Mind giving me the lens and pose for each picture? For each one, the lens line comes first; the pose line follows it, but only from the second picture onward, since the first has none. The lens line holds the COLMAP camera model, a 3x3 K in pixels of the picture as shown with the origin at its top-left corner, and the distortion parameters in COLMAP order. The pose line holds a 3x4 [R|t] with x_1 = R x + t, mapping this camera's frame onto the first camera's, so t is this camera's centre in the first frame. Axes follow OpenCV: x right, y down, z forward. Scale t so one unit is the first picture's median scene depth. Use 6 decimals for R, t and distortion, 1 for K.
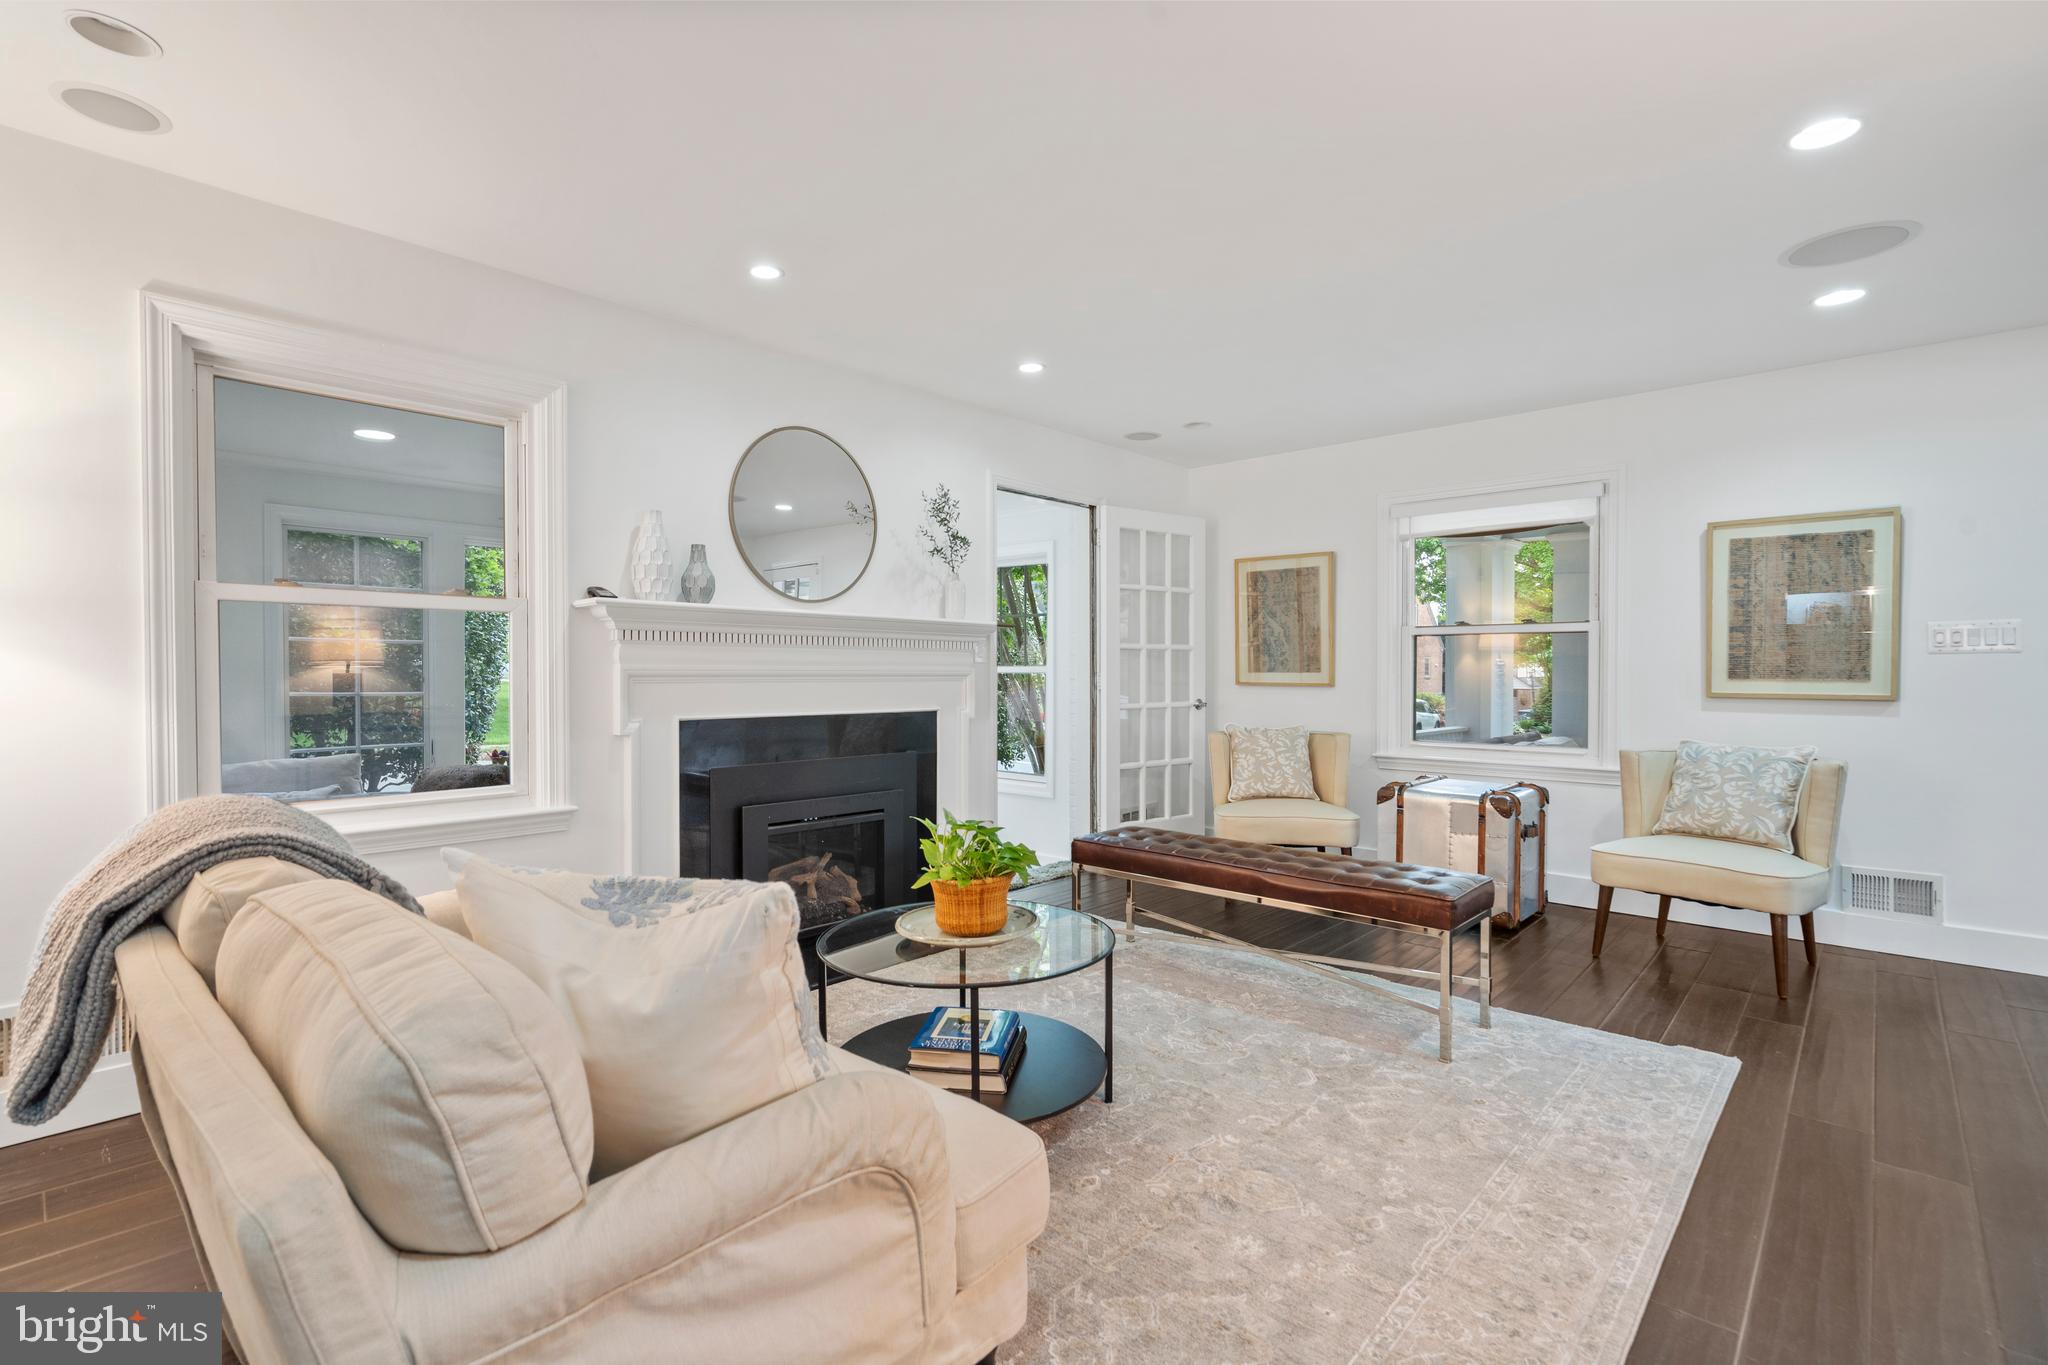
lens RADIAL K [[936.1, 0, 1014.0], [0, 936.1, 677.3], [0, 0, 1]] dist [-0.007262, 0.003161]
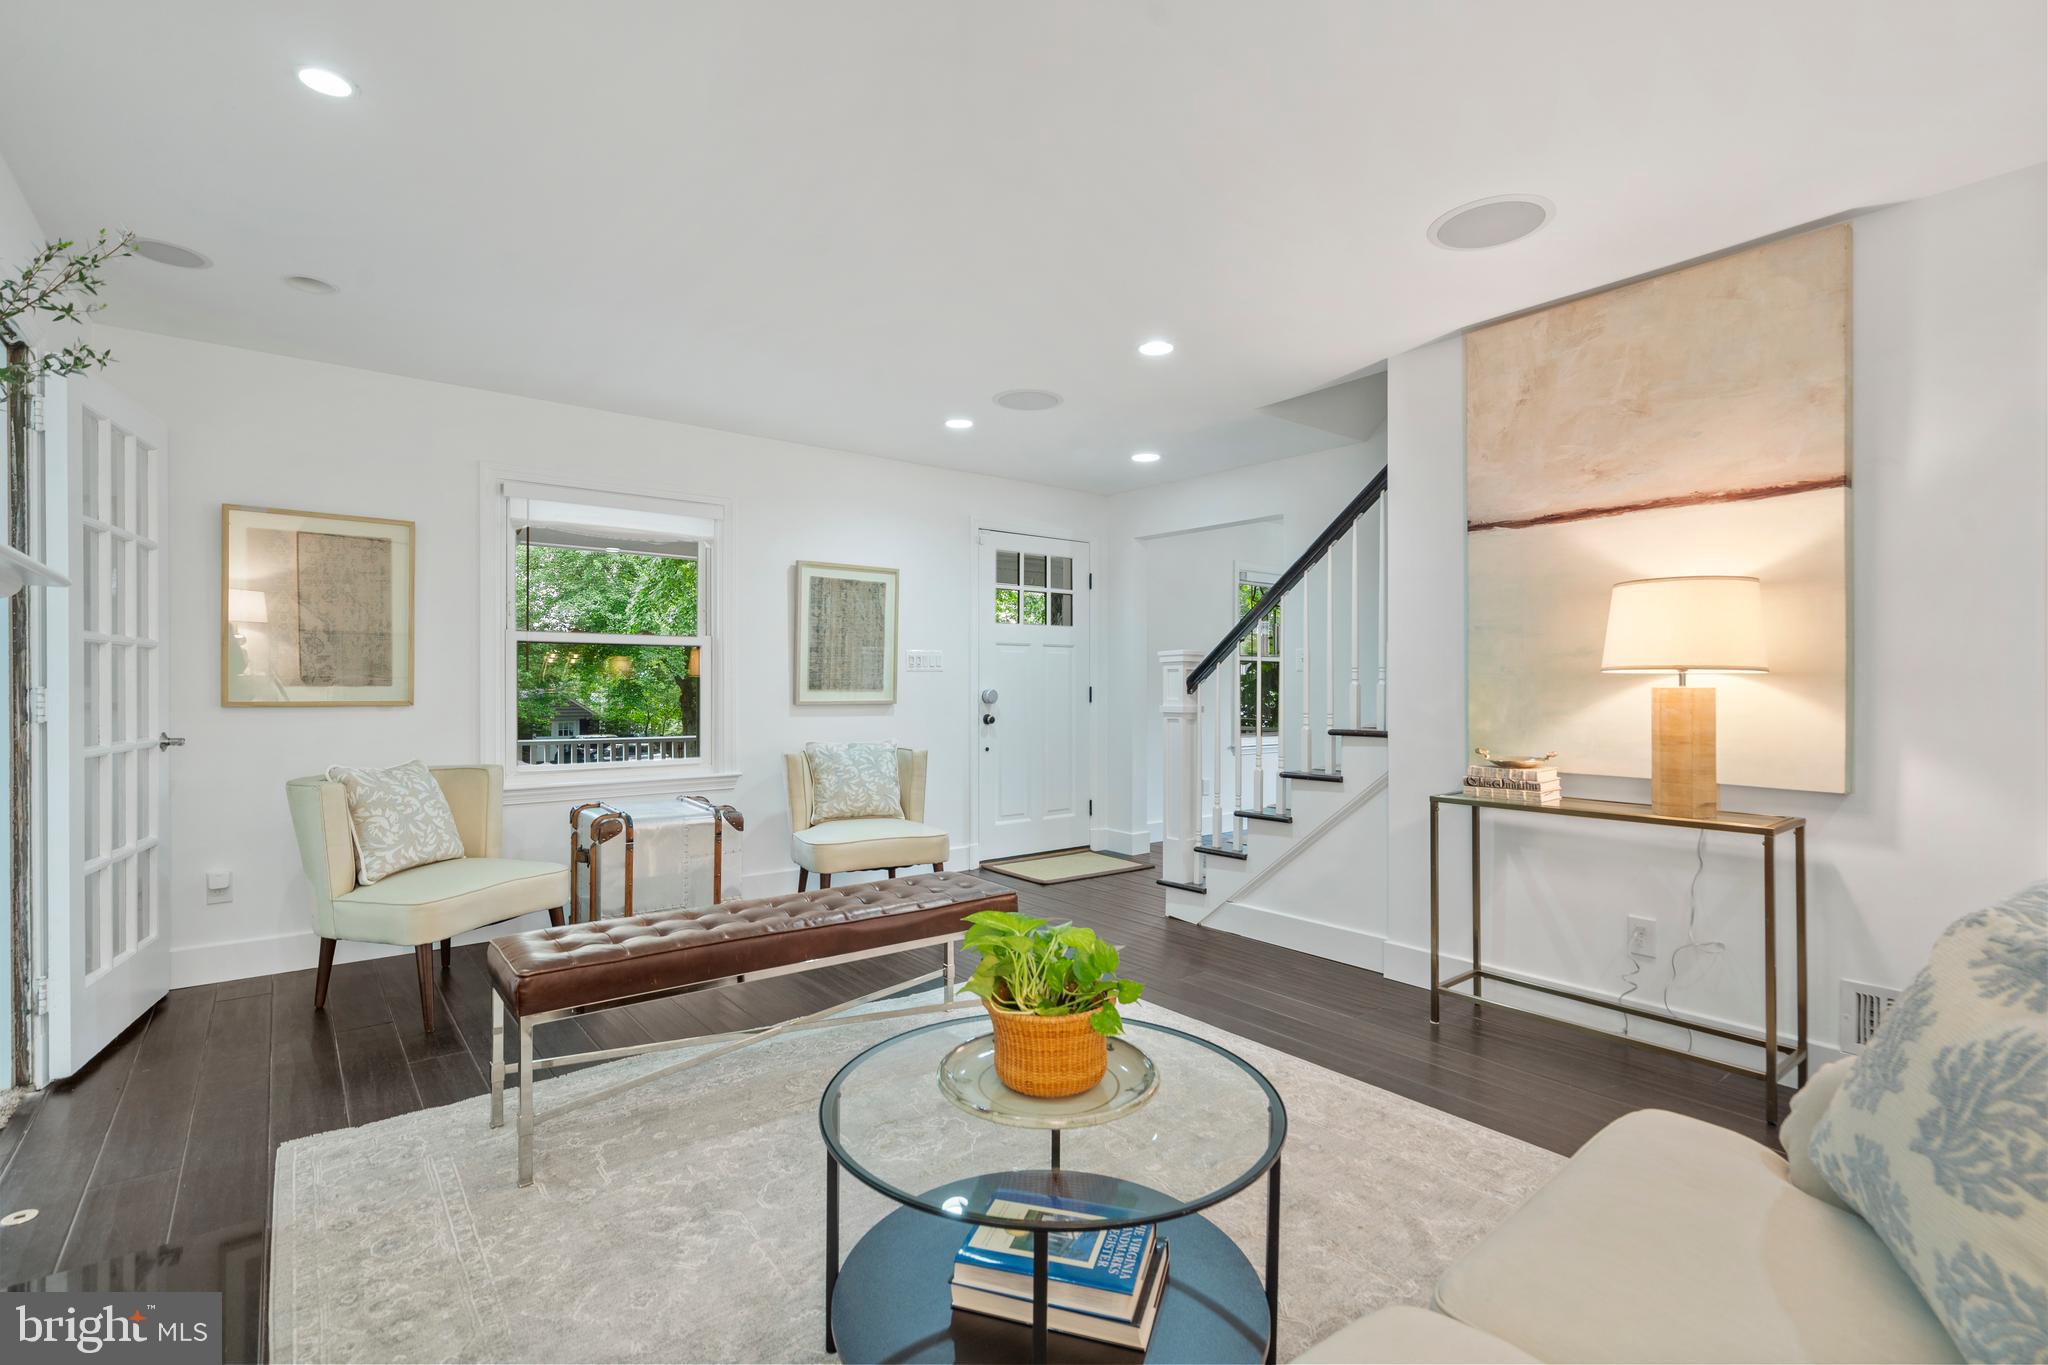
lens RADIAL K [[936.1, 0, 1012.3], [0, 936.1, 688.2], [0, 0, 1]] dist [-0.007262, 0.003161]
pose [[0.153196, -0.006362, 0.988175, -0.409080], [0.006494, 0.999964, 0.005431, -0.005502], [-0.988174, 0.005585, 0.153232, 0.546121]]
